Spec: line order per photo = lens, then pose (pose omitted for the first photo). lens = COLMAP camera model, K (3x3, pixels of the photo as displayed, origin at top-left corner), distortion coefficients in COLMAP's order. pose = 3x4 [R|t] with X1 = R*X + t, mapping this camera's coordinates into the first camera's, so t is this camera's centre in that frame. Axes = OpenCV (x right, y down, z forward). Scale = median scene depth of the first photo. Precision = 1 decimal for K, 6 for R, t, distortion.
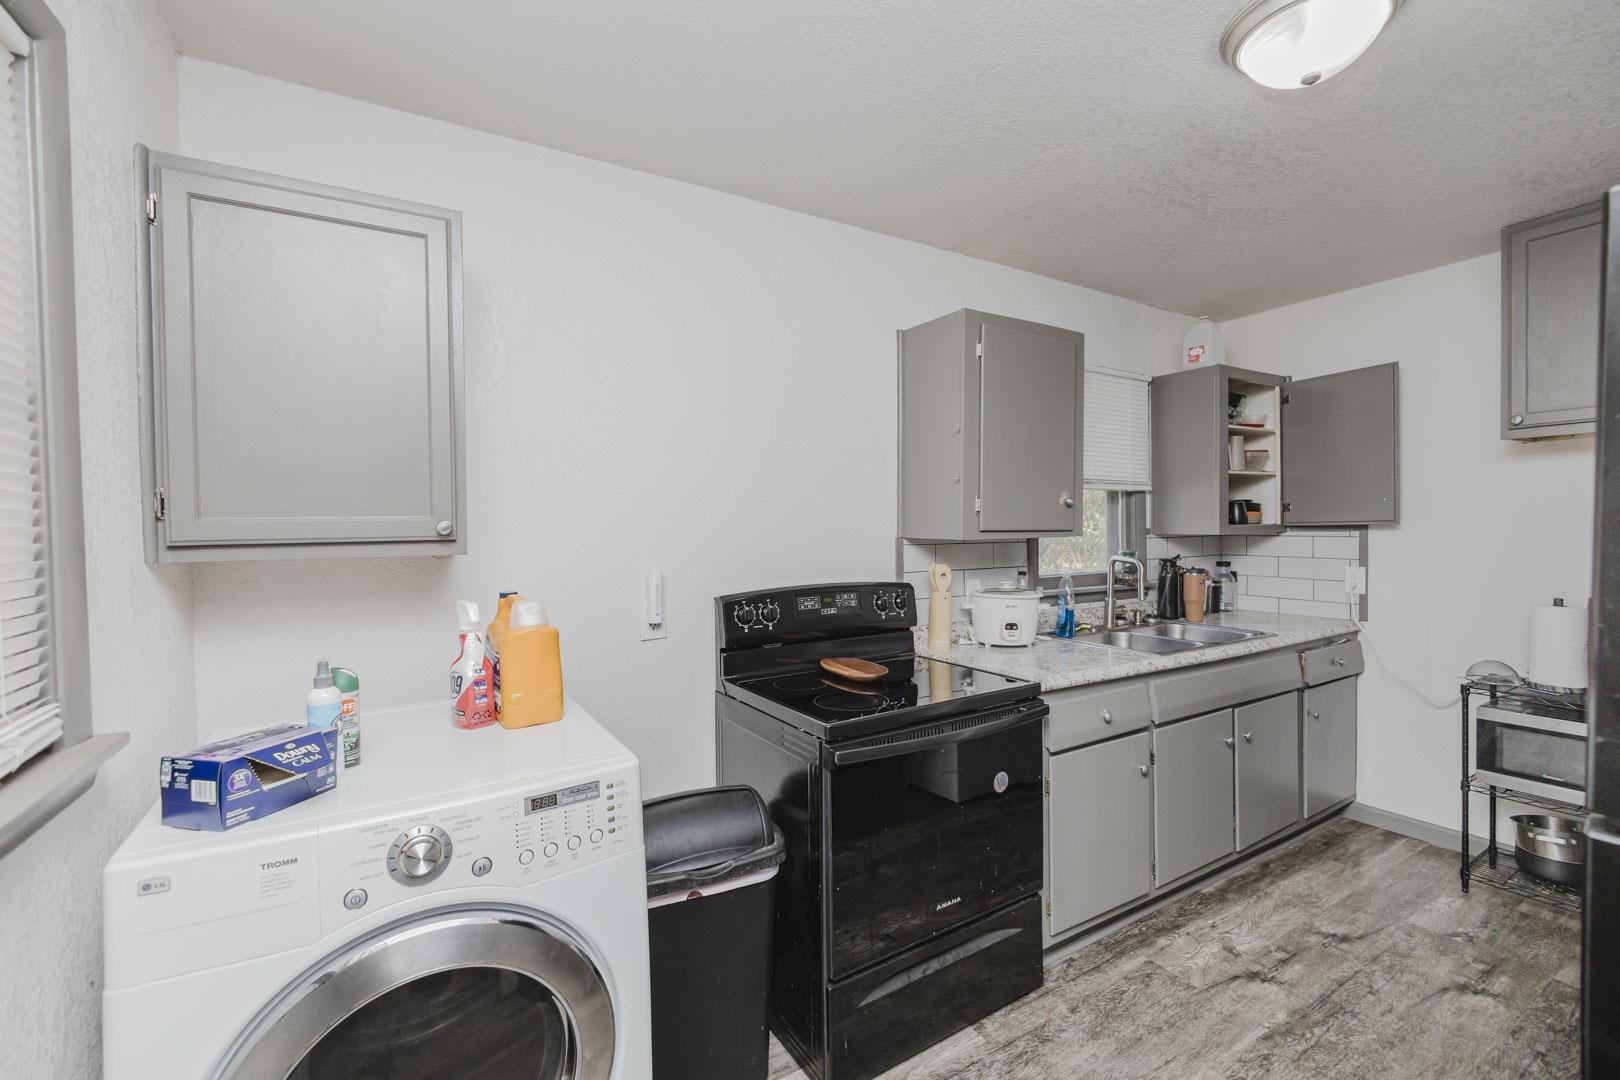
lens RADIAL K [[696.5, 0, 811.8], [0, 696.5, 538.3], [0, 0, 1]] dist [-0.007688, 0.000176]
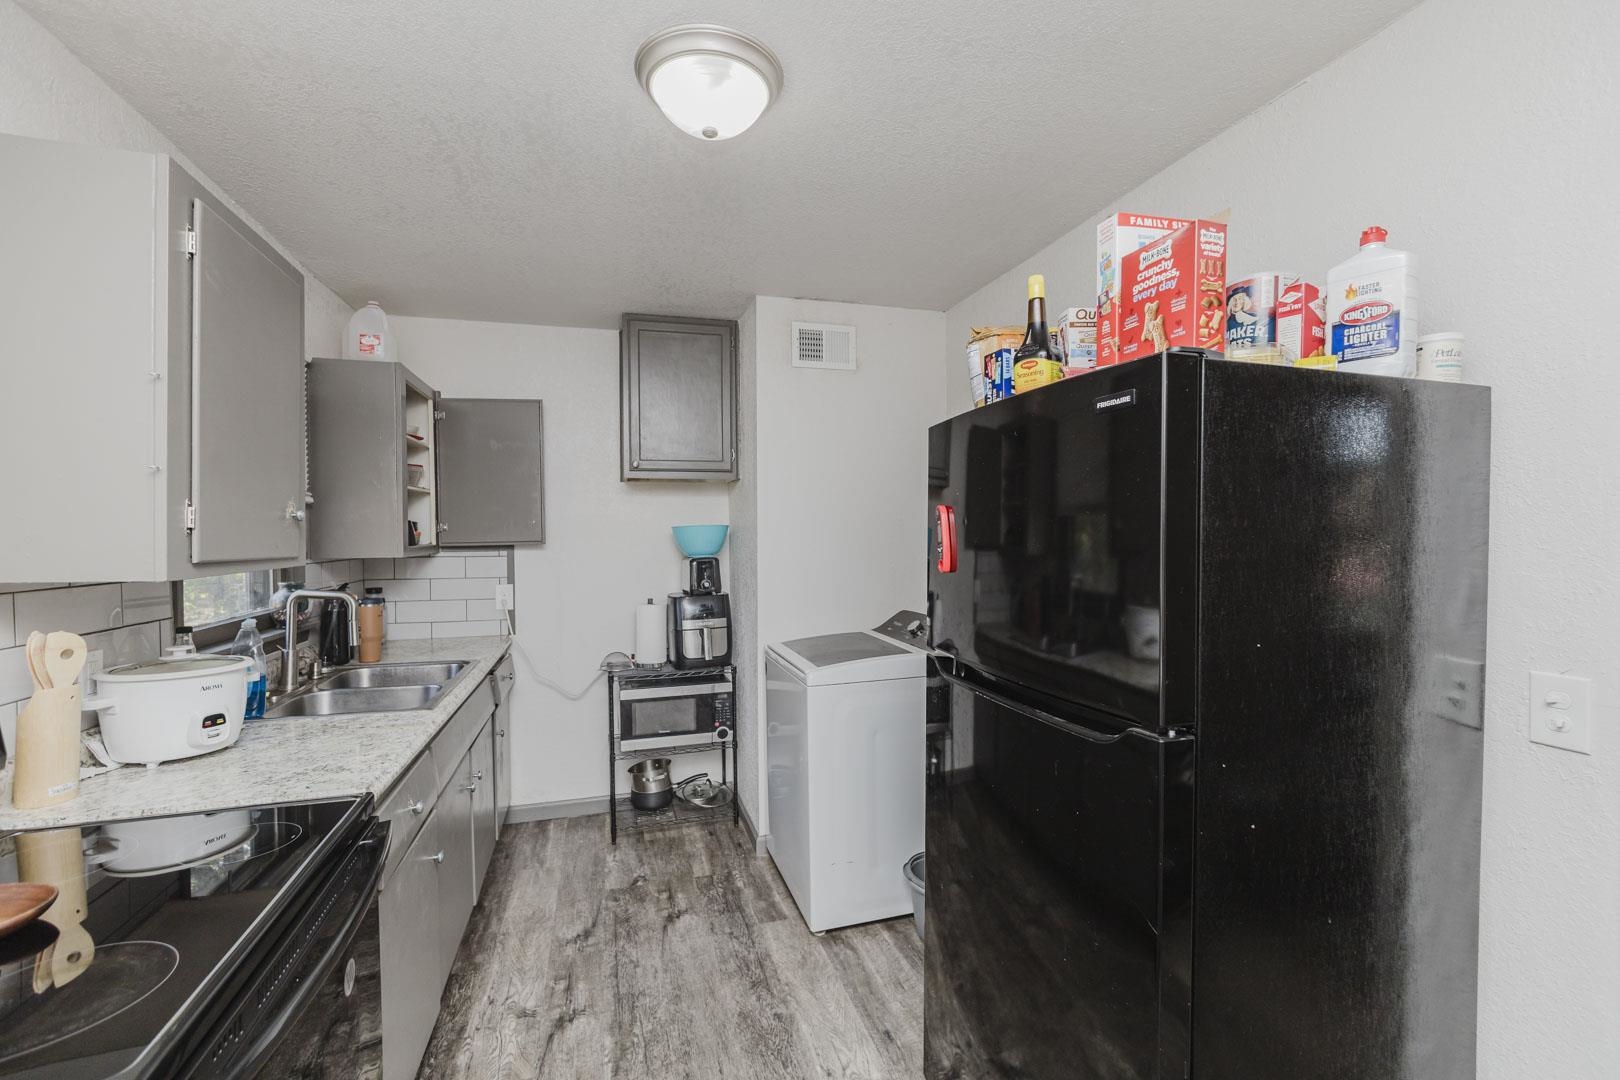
lens RADIAL K [[696.5, 0, 811.8], [0, 696.5, 538.3], [0, 0, 1]] dist [-0.007688, 0.000176]
pose [[0.242282, 0.000581, 0.970206, -0.168491], [0.024176, 0.999686, -0.006636, -0.013746], [-0.969905, 0.025063, 0.242192, 0.355078]]
